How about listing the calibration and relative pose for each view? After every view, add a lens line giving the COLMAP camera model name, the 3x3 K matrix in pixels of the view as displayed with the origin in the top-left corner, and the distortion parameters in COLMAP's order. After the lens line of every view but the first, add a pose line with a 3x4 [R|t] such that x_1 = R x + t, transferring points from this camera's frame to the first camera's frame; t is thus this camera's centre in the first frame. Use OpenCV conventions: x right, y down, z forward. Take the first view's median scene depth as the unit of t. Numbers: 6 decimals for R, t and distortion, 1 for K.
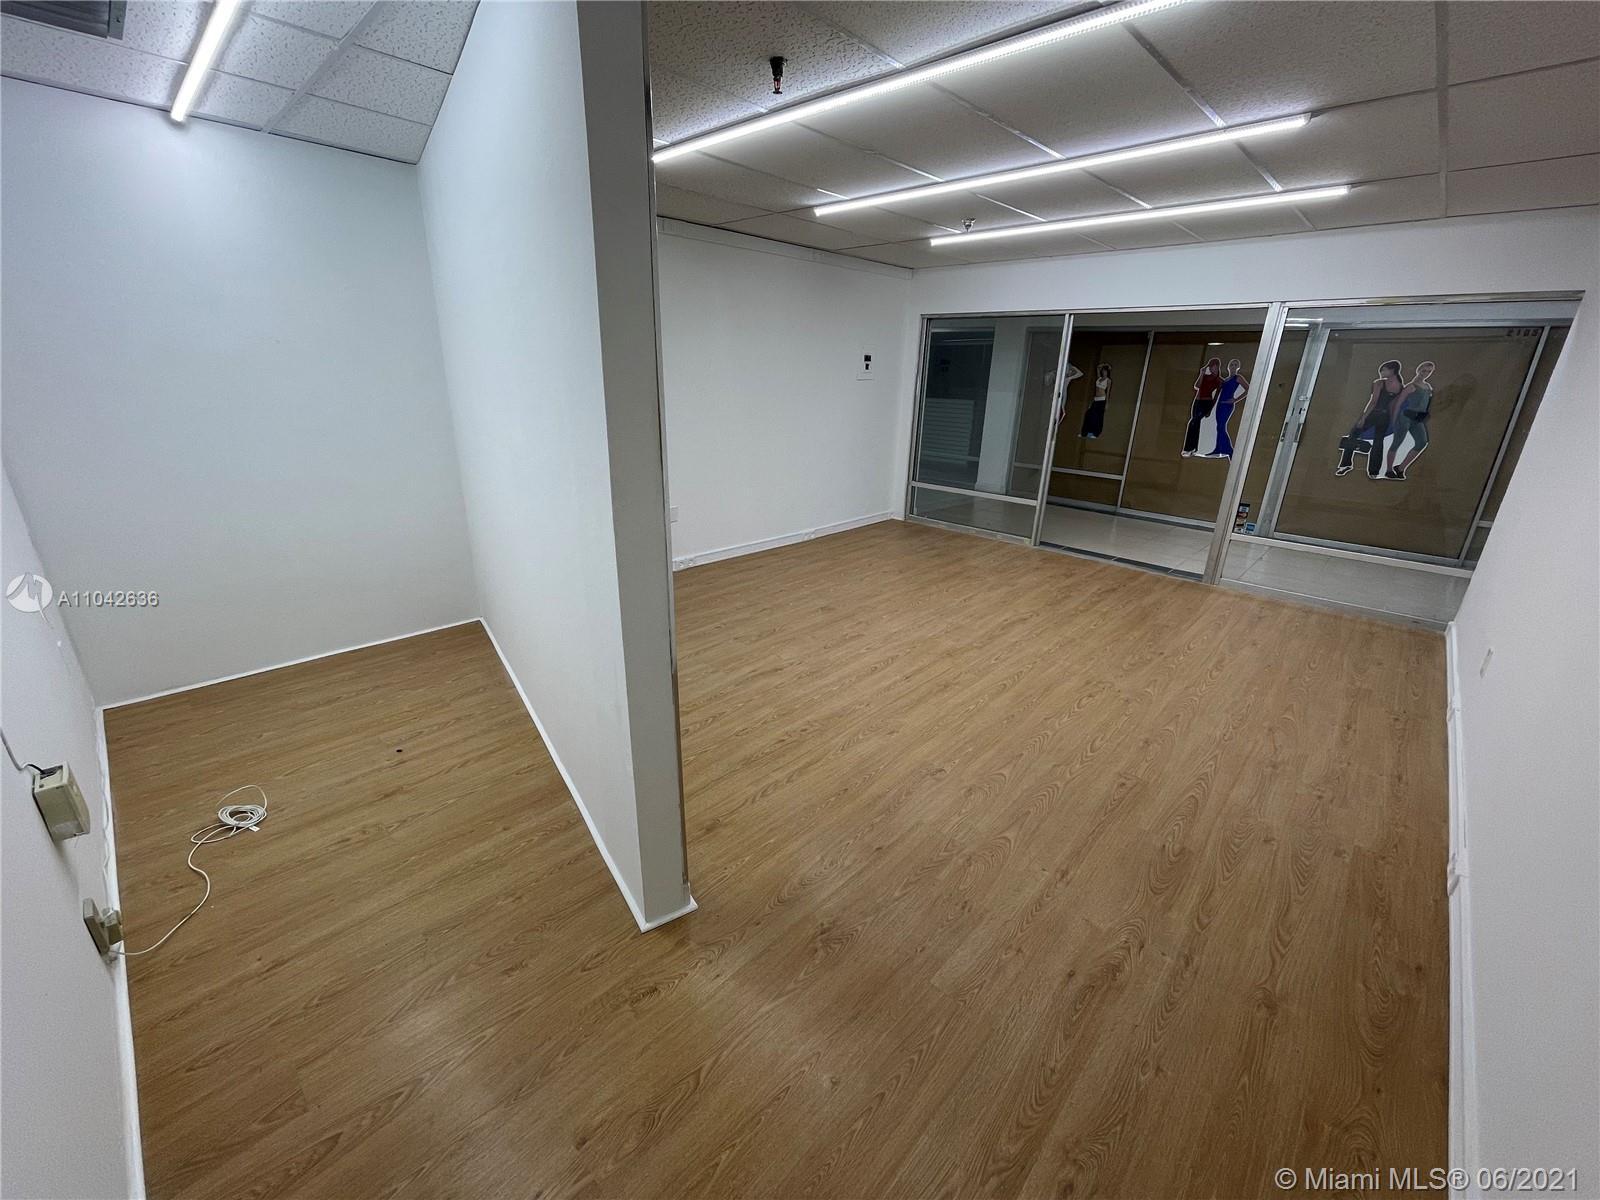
lens RADIAL K [[644.1, 0, 799.2], [0, 644.1, 605.4], [0, 0, 1]] dist [-0.007580, 0.000077]
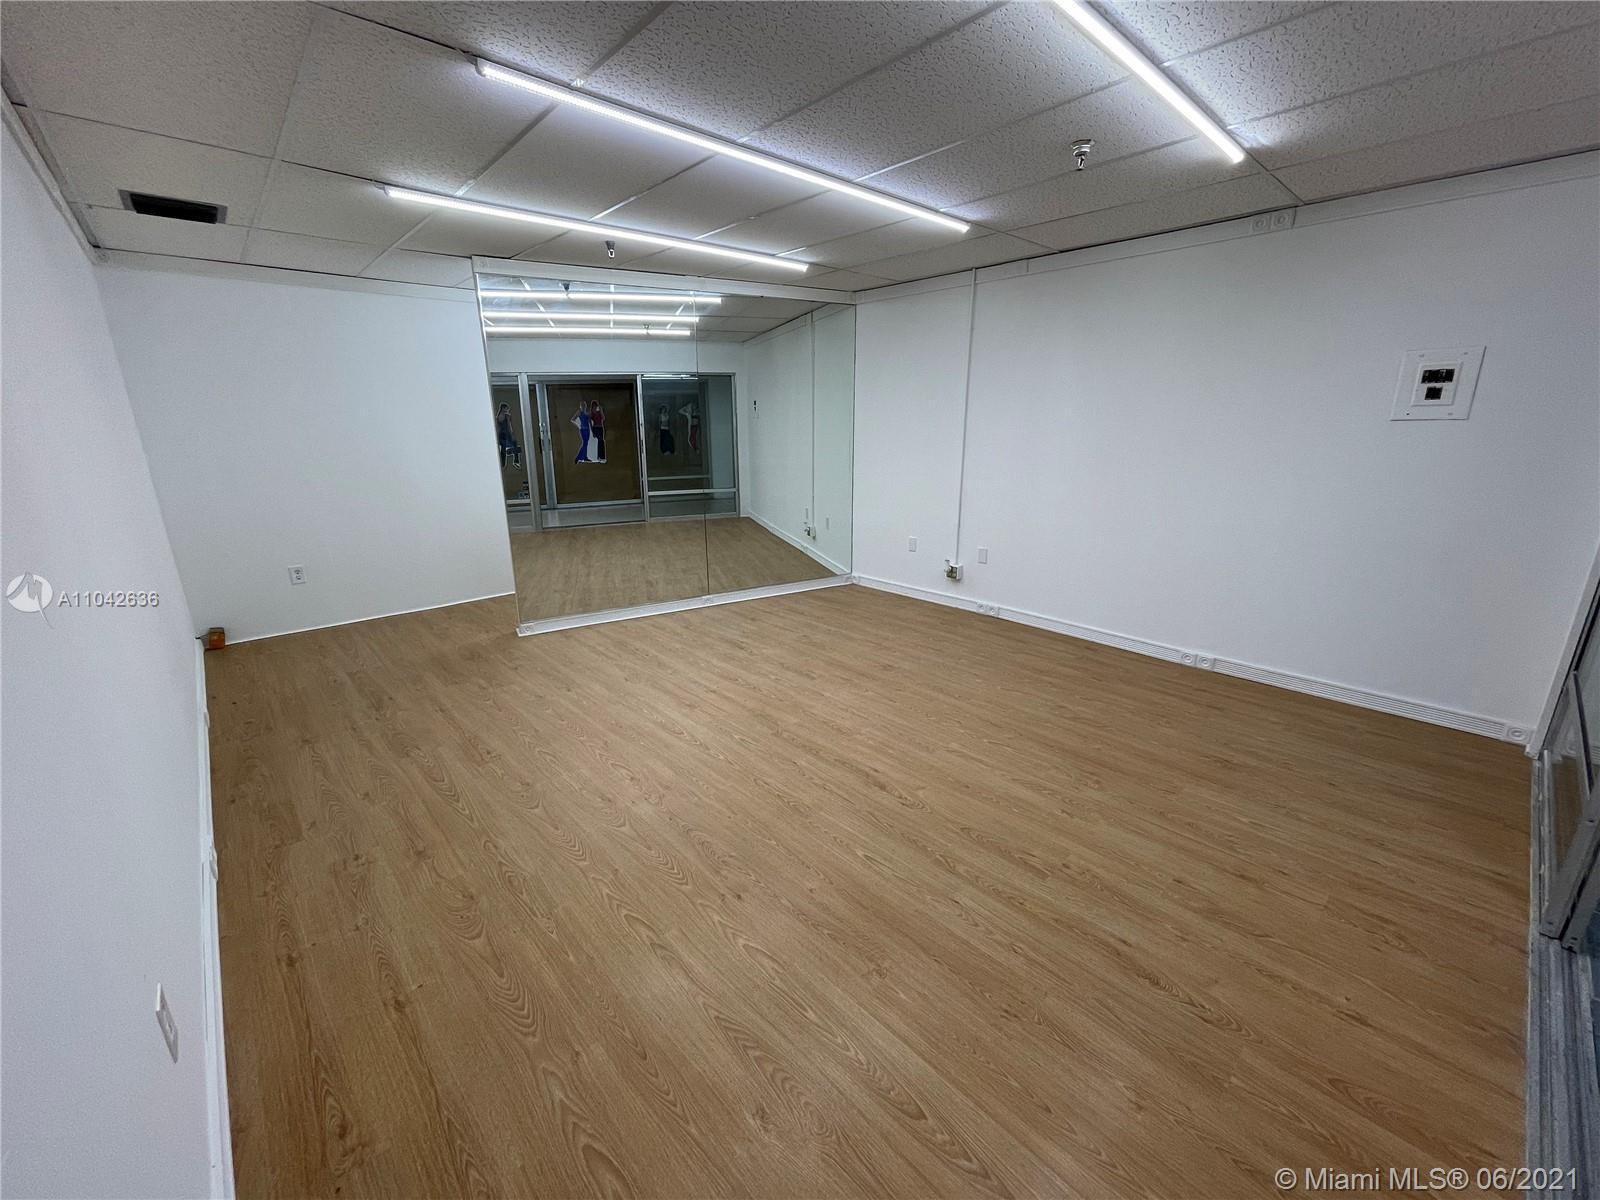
lens RADIAL K [[644.1, 0, 799.2], [0, 644.1, 605.4], [0, 0, 1]] dist [-0.007580, 0.000077]
pose [[-0.072166, 0.258905, -0.963203, 1.009583], [-0.339264, 0.901764, 0.267809, -0.306591], [0.937919, 0.346106, 0.022760, 0.942277]]
